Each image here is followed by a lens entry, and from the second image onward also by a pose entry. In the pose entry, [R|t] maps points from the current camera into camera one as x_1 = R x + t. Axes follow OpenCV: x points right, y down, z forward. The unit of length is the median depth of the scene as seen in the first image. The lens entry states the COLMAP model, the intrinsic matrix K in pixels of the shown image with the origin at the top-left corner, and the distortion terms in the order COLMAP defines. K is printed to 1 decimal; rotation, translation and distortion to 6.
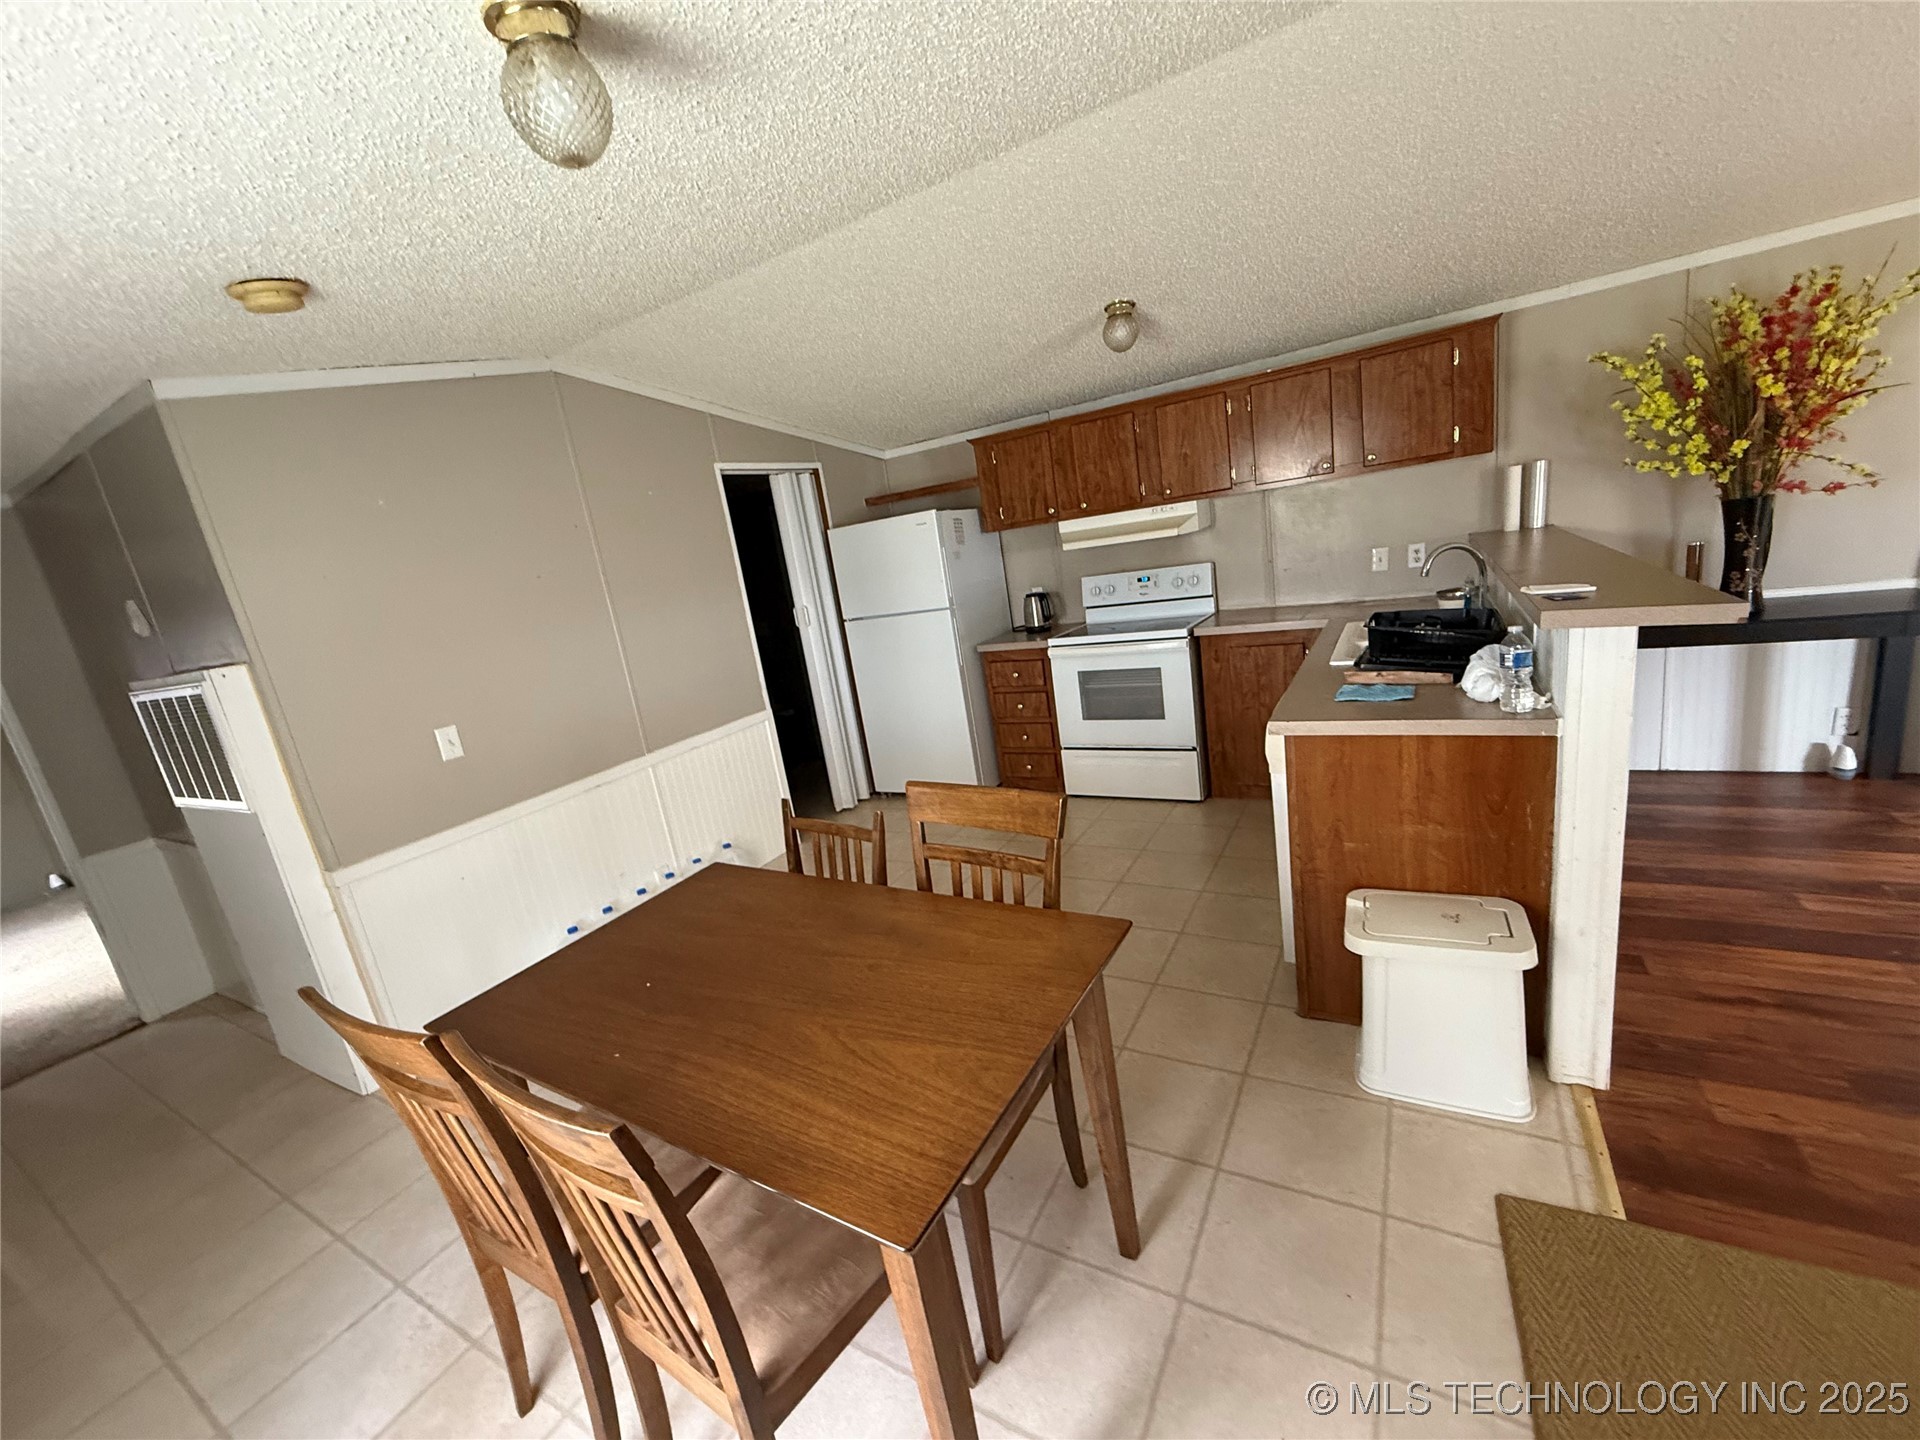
lens RADIAL K [[766.2, 0, 960.0], [0, 766.2, 721.7], [0, 0, 1]] dist [-0.000276, -0.000088]
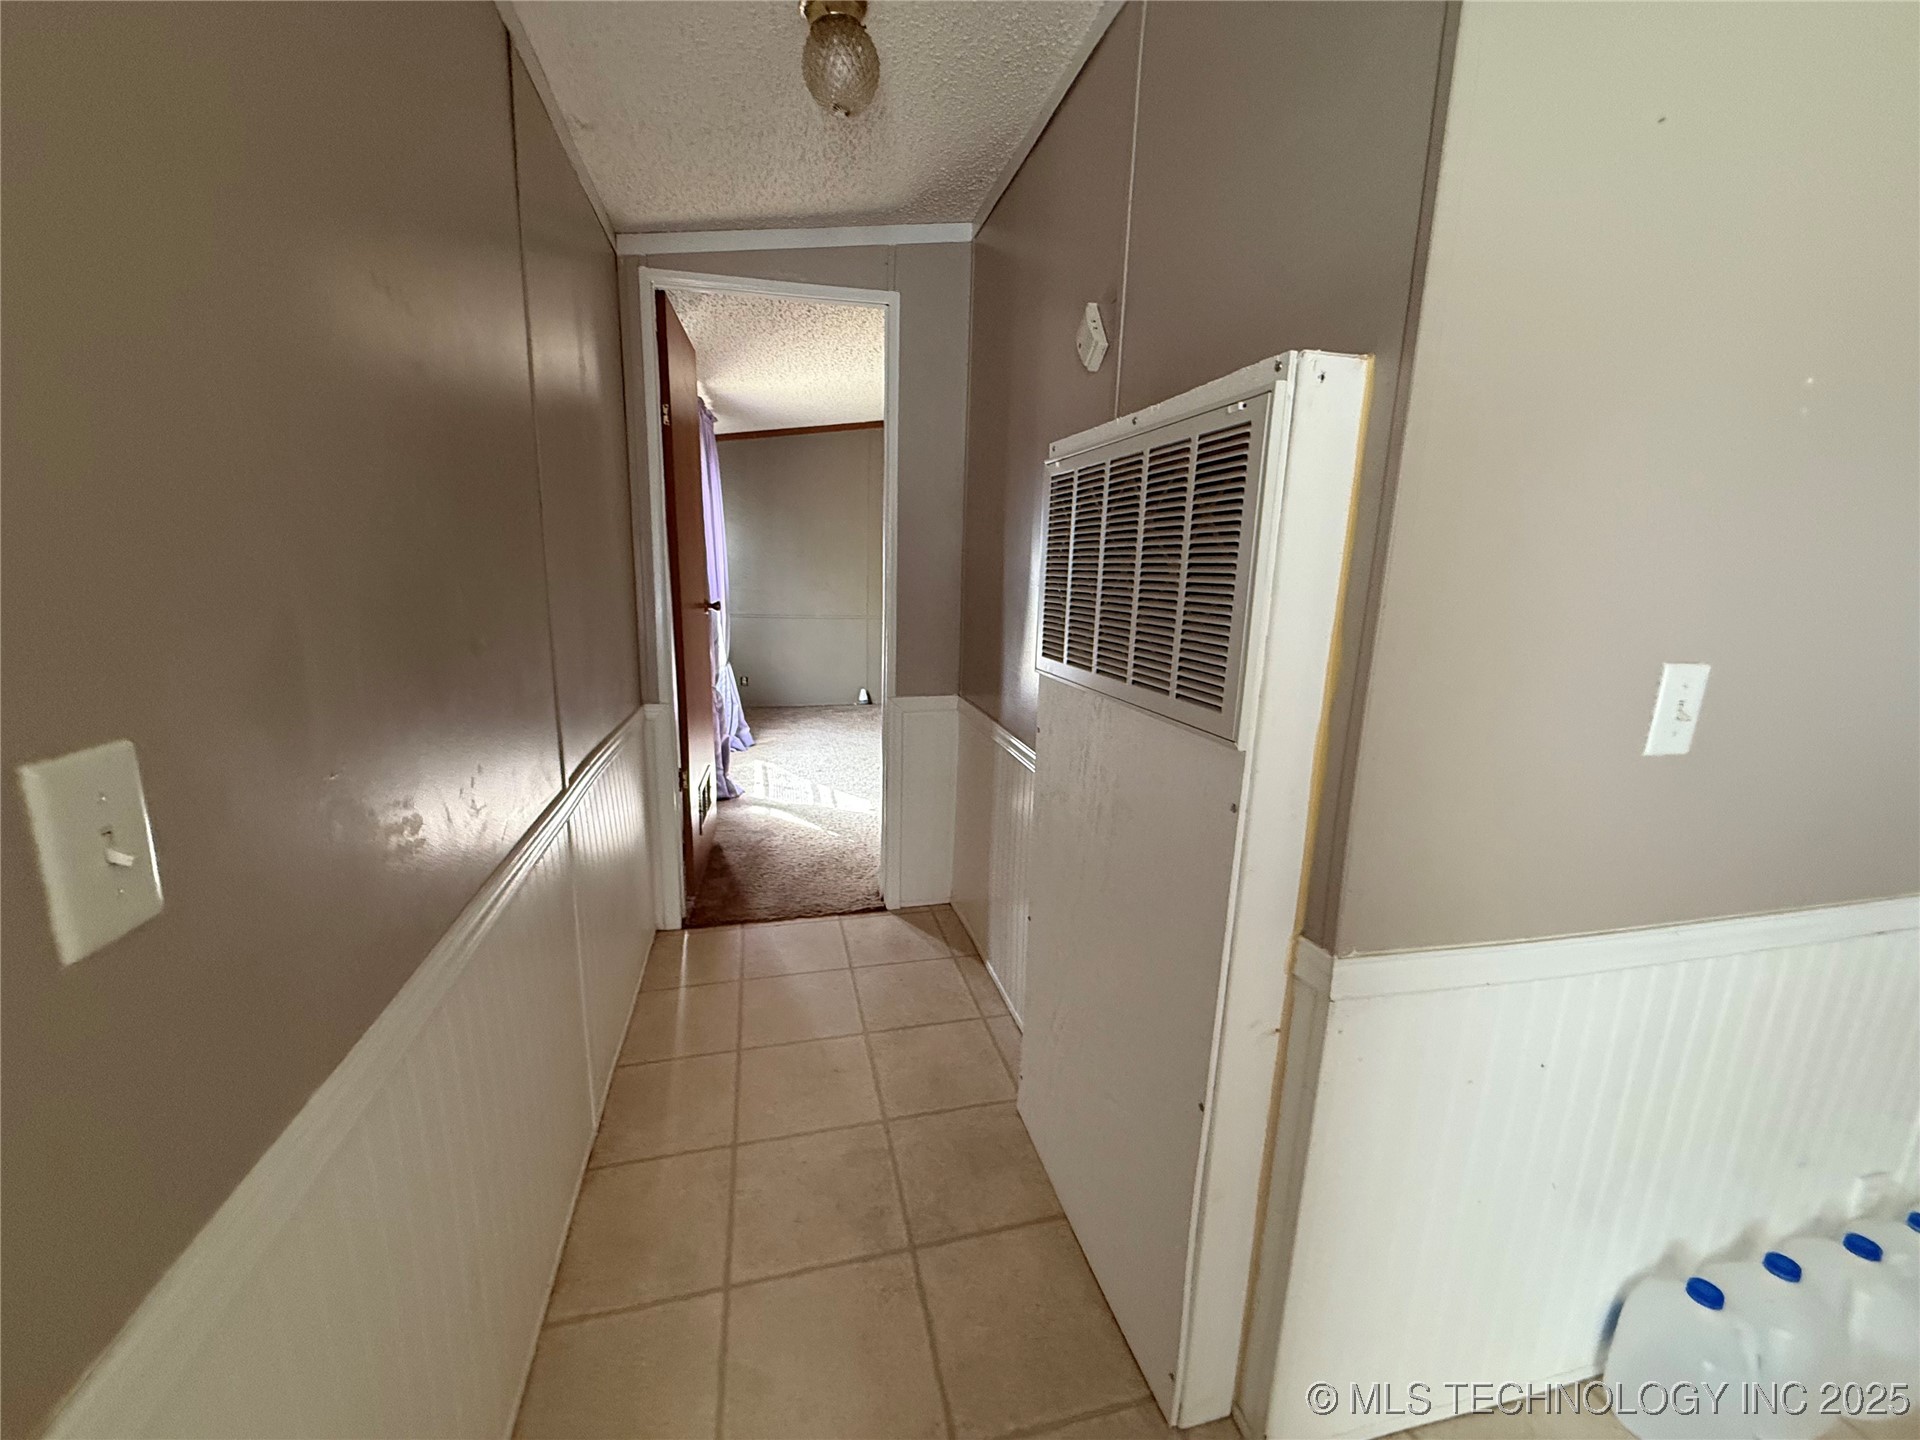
lens RADIAL K [[766.2, 0, 960.0], [0, 766.2, 721.7], [0, 0, 1]] dist [-0.000276, -0.000088]
pose [[0.683687, 0.313316, -0.659094, -0.521451], [-0.295397, 0.944665, 0.142650, 0.062468], [0.667317, 0.097167, 0.738408, 0.419181]]
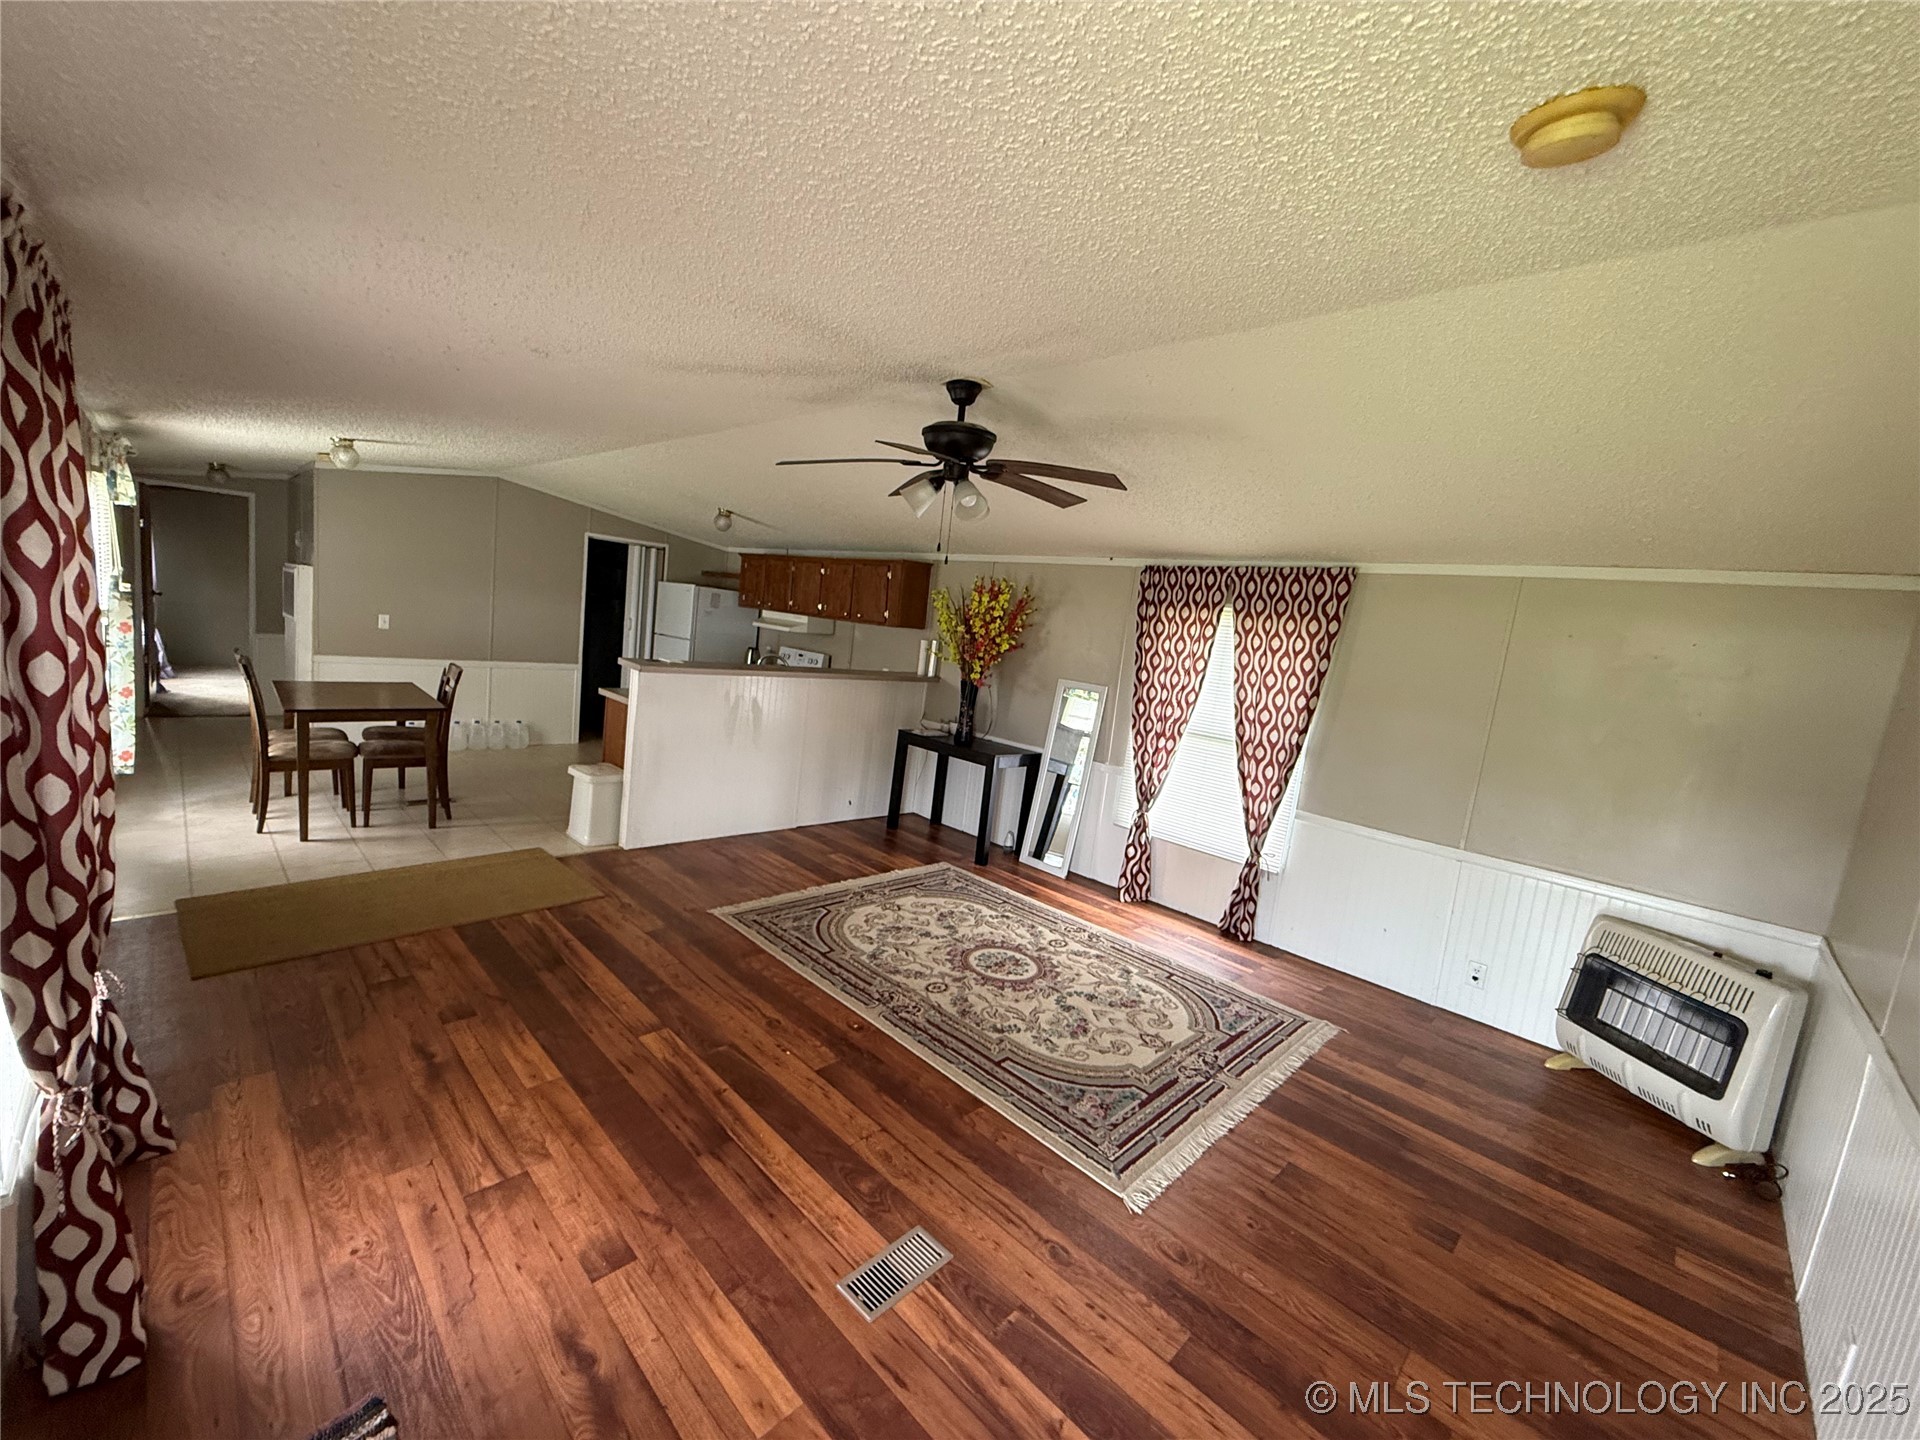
lens RADIAL K [[766.2, 0, 960.0], [0, 766.2, 721.7], [0, 0, 1]] dist [-0.000276, -0.000088]
pose [[0.934098, 0.288304, -0.210575, 1.219909], [-0.307737, 0.949214, -0.065506, -0.055223], [0.180995, 0.125991, 0.975381, -0.720640]]
